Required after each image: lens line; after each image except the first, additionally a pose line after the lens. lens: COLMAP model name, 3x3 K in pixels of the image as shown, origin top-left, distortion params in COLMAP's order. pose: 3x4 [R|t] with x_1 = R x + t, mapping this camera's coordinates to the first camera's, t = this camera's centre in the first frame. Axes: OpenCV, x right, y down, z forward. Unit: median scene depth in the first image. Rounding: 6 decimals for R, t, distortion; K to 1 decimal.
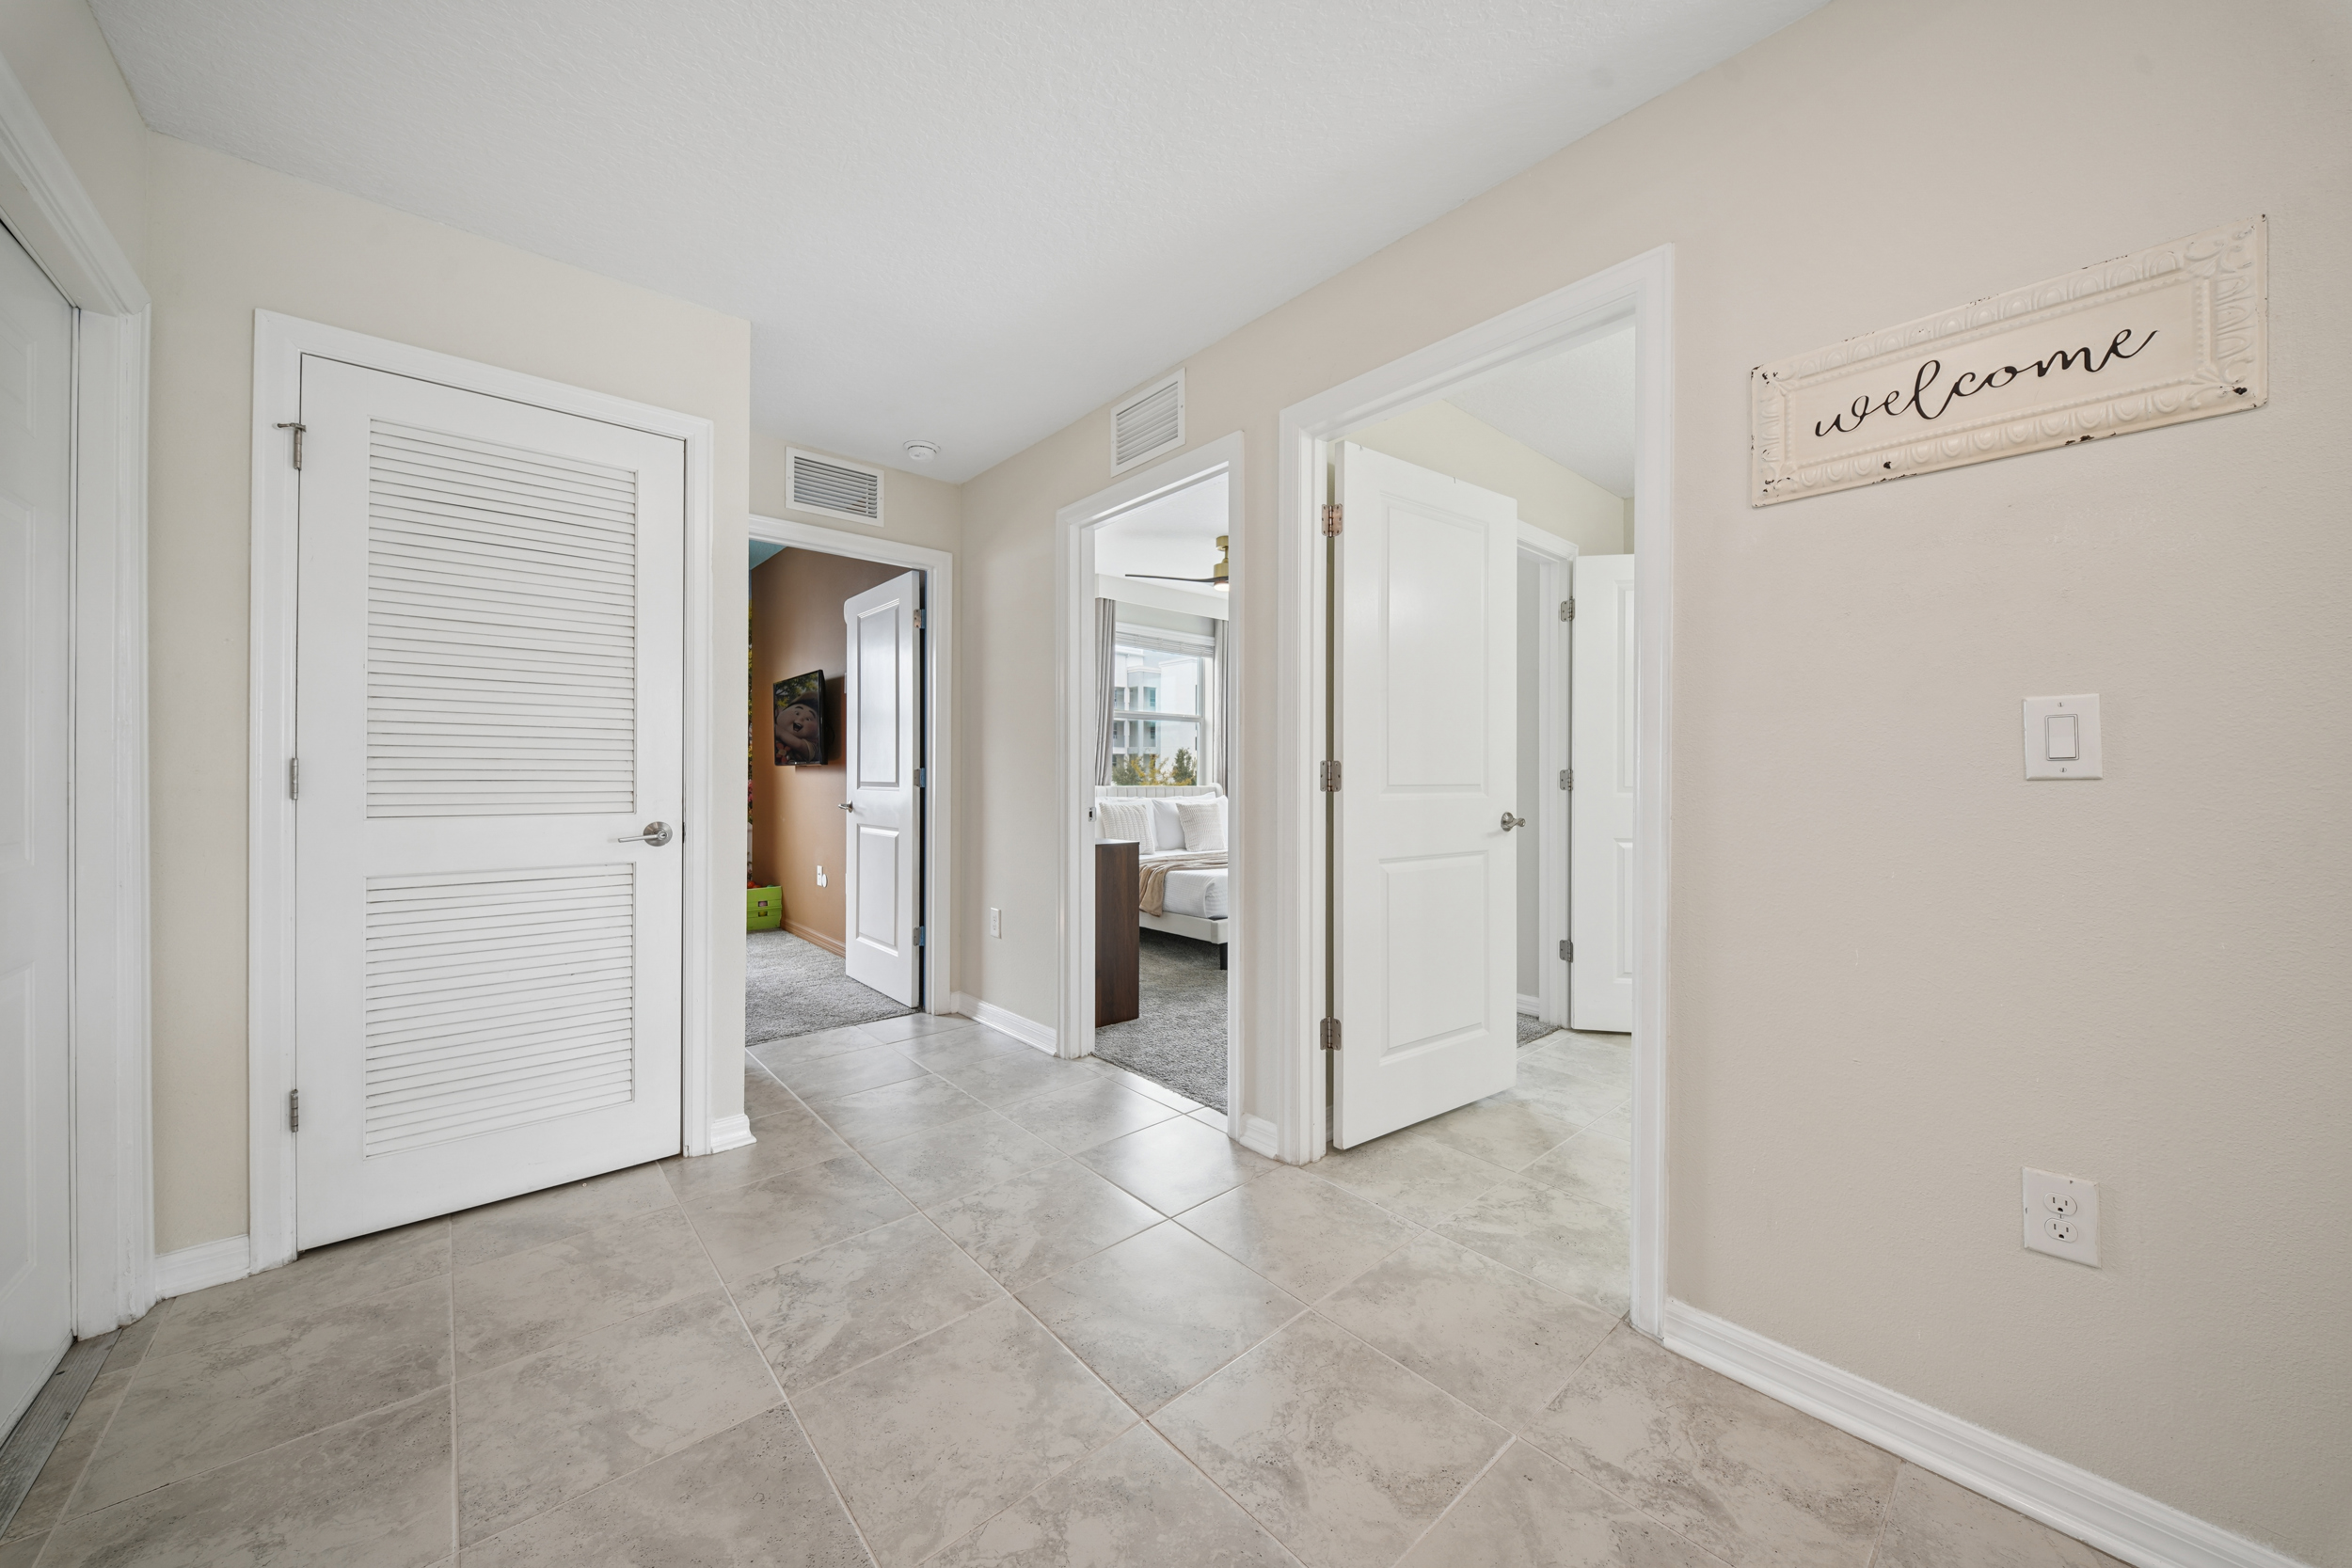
lens RADIAL K [[828.4, 0, 1173.4], [0, 828.4, 767.2], [0, 0, 1]] dist [0.005526, -0.005430]
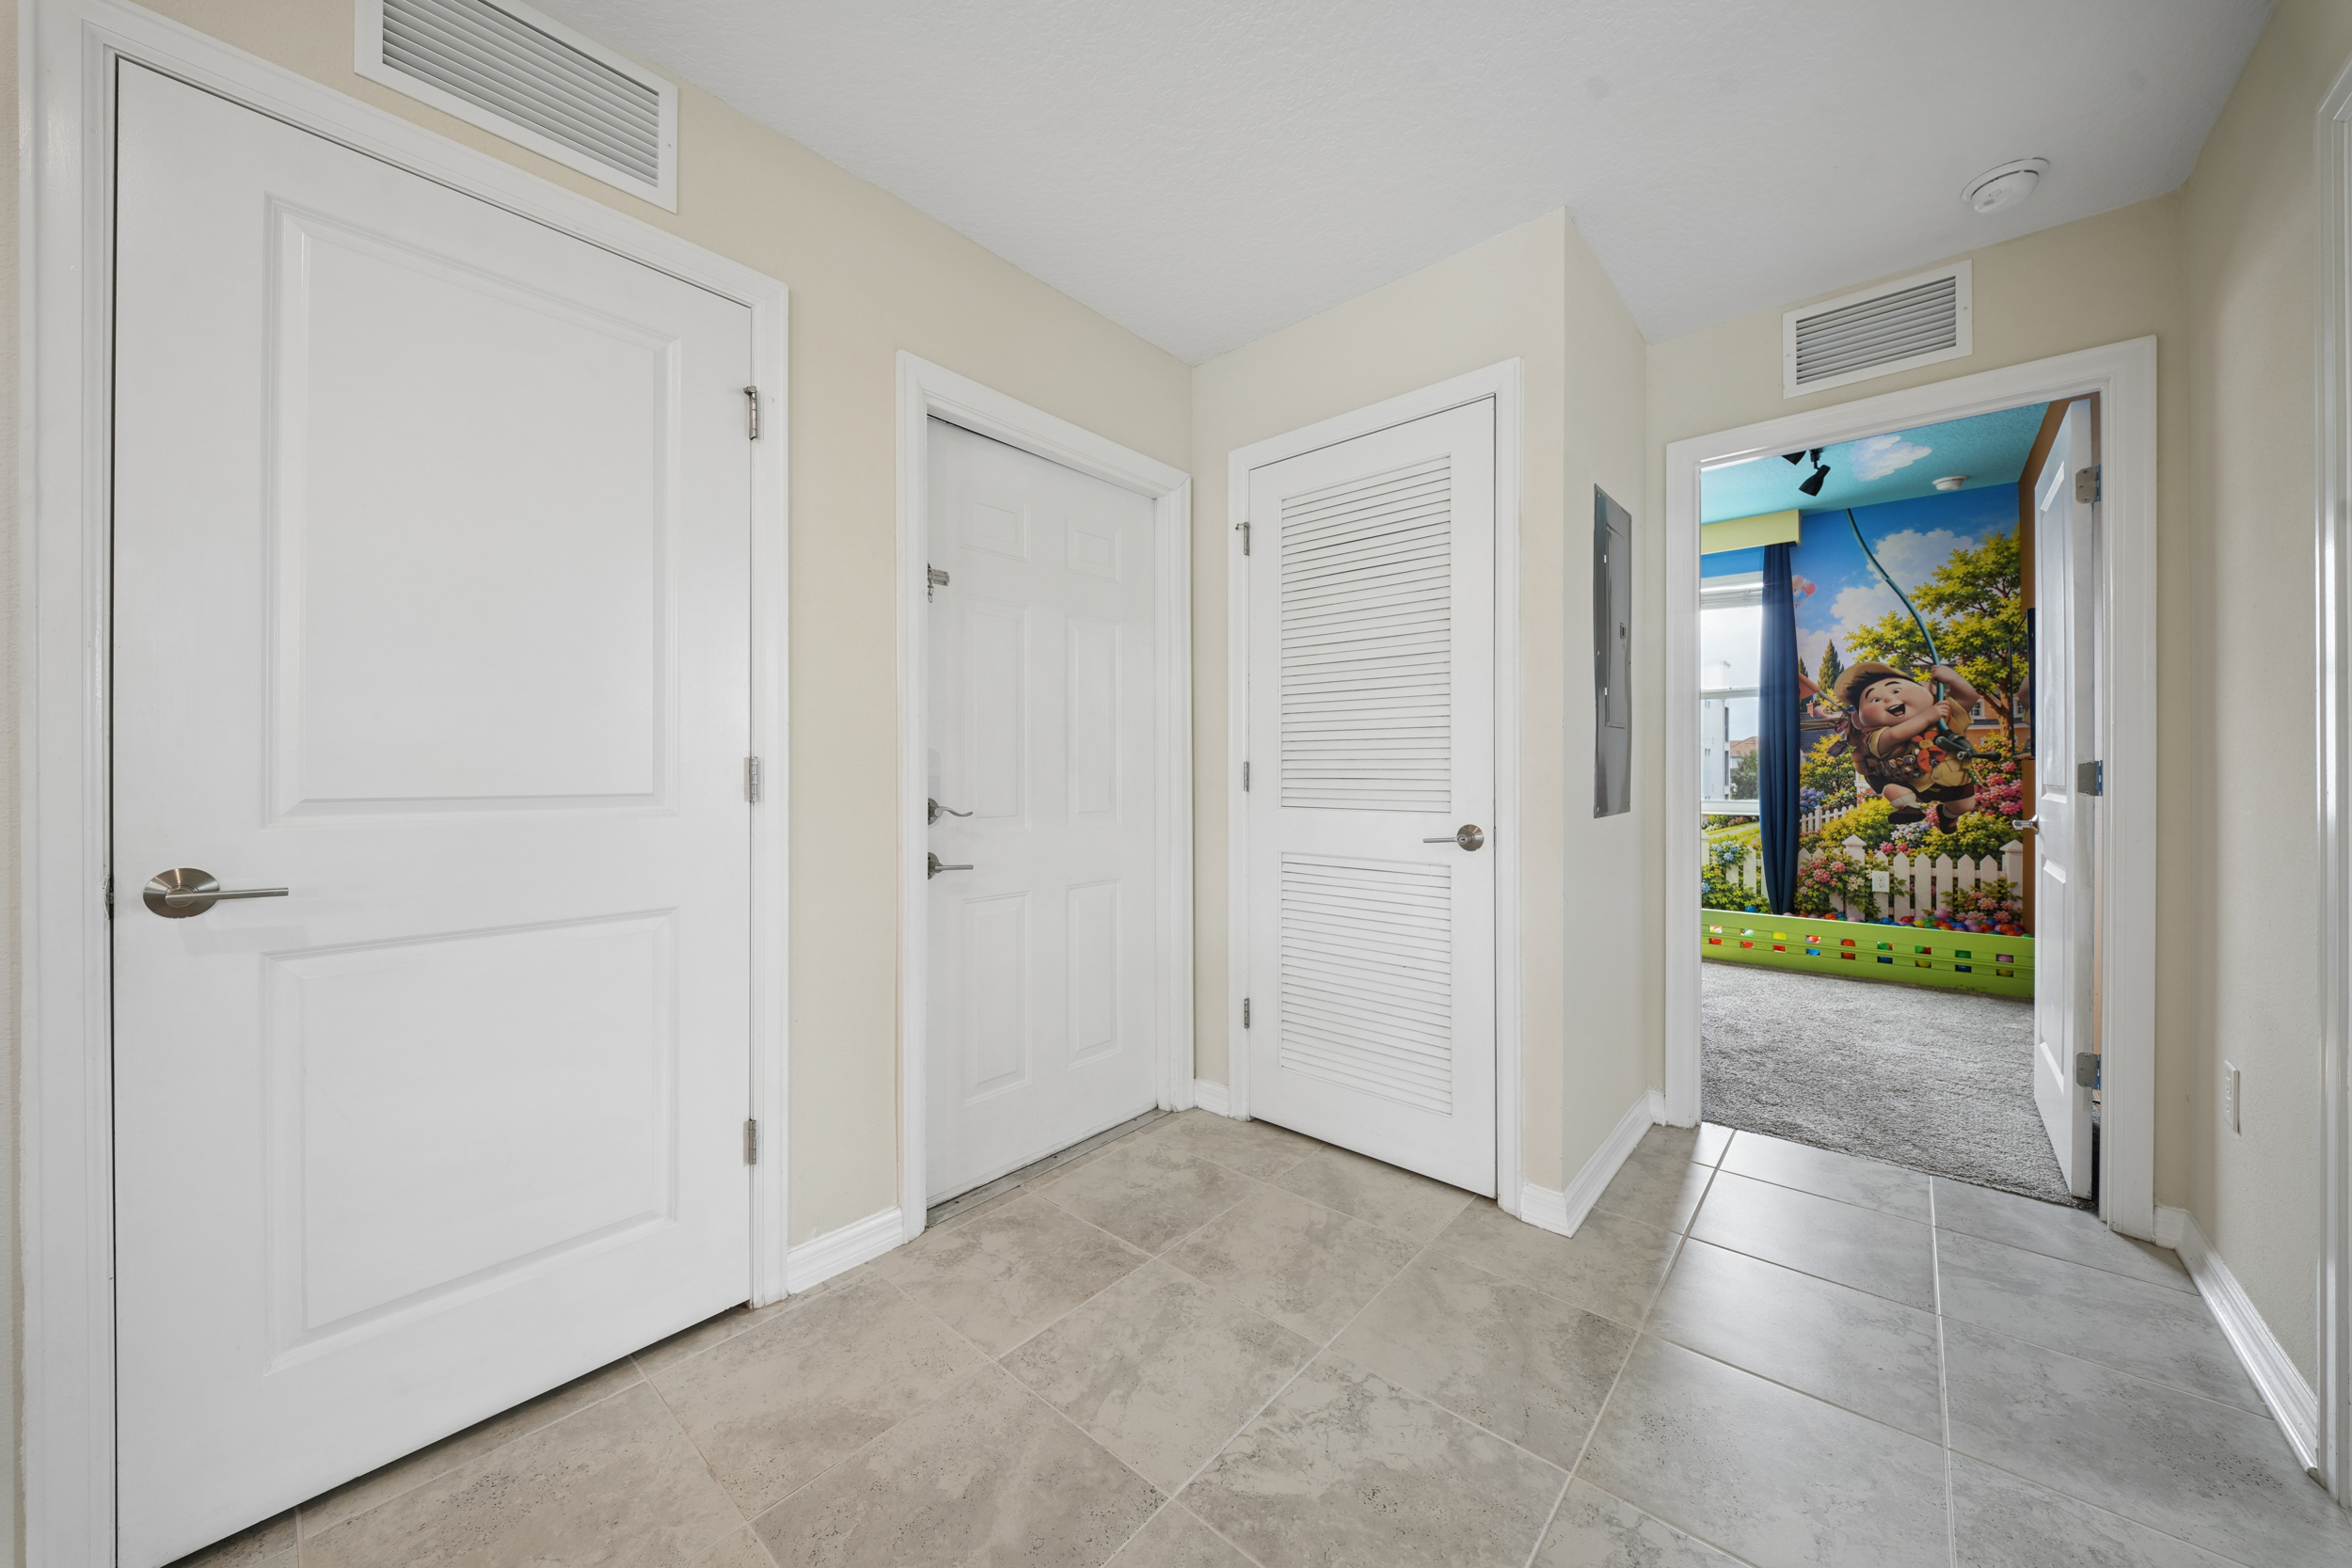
lens RADIAL K [[828.4, 0, 1192.3], [0, 828.4, 766.3], [0, 0, 1]] dist [0.005526, -0.005430]
pose [[0.131139, -0.005548, -0.991348, 0.307385], [0.010373, 0.999937, -0.004224, 0.002187], [0.991310, -0.009730, 0.131189, 0.703613]]
